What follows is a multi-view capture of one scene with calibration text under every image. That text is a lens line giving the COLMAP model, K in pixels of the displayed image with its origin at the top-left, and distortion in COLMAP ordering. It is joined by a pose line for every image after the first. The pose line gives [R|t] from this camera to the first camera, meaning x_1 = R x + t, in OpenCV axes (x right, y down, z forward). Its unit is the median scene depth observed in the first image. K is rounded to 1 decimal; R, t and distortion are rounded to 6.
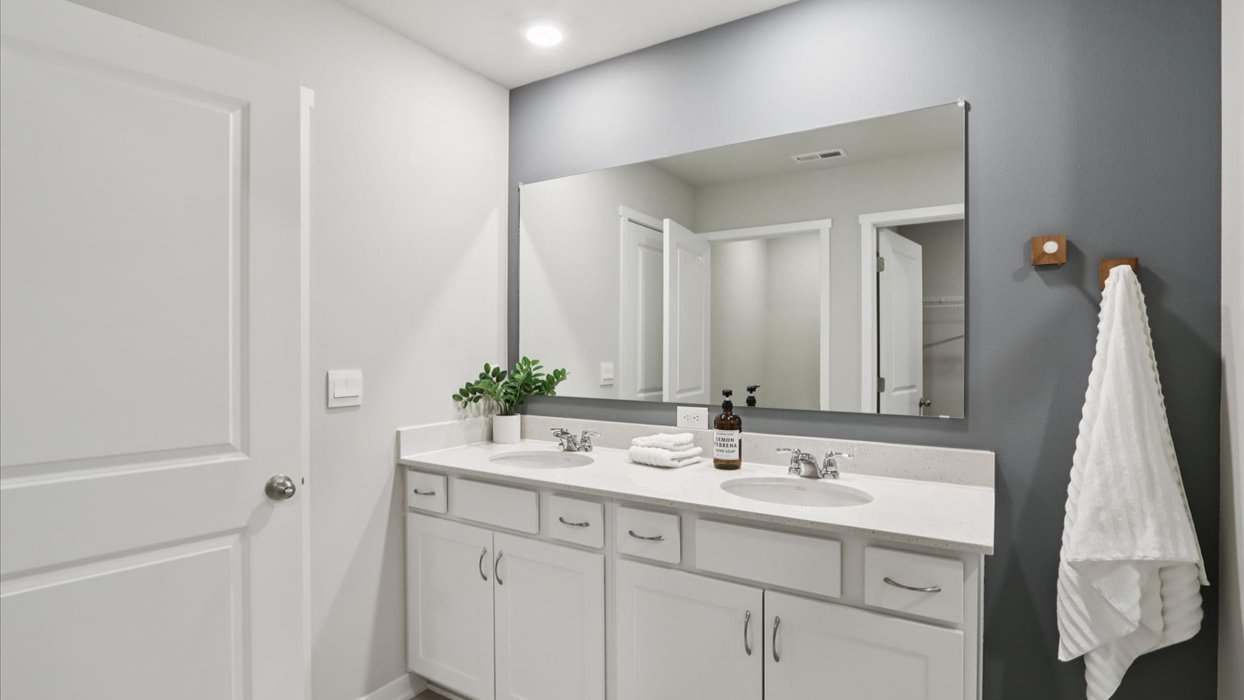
lens RADIAL K [[602.5, 0, 621.3], [0, 602.5, 349.7], [0, 0, 1]] dist [-0.020136, 0.003519]
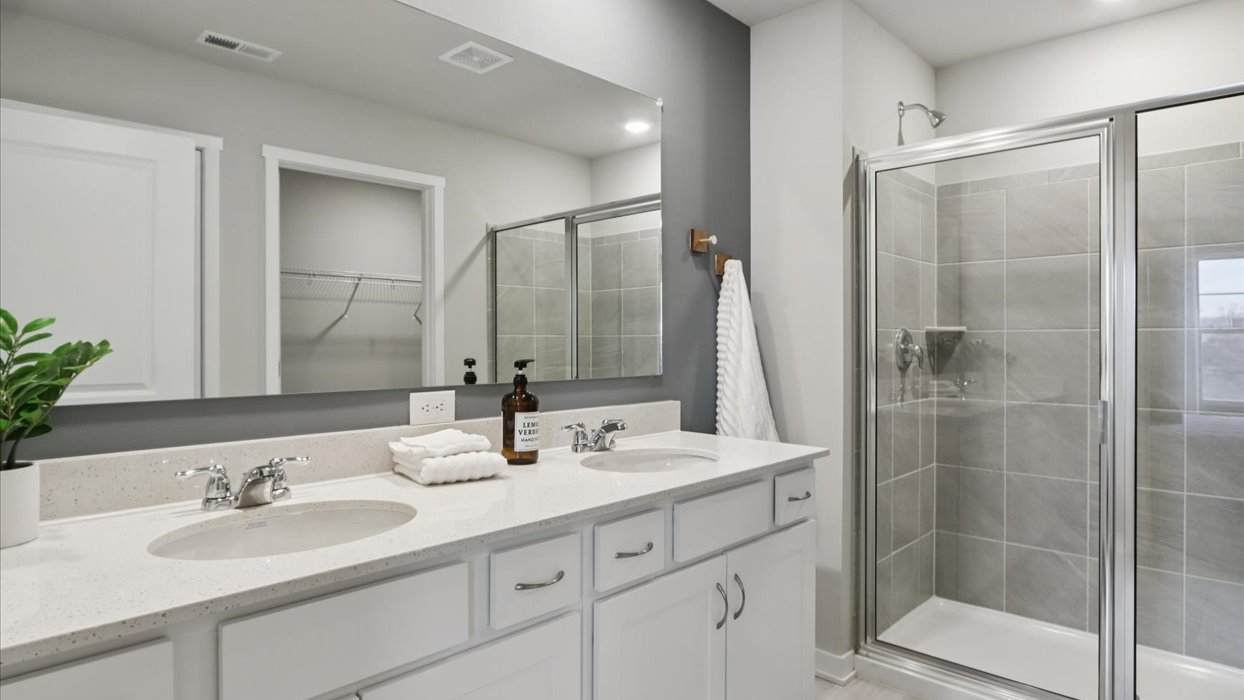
lens RADIAL K [[695.8, 0, 620.7], [0, 695.8, 345.4], [0, 0, 1]] dist [-0.021151, -0.000215]
pose [[0.191023, -0.005158, 0.981572, -0.668311], [0.002806, 0.999985, 0.004708, 0.044749], [-0.981581, 0.001855, 0.191035, 0.716318]]
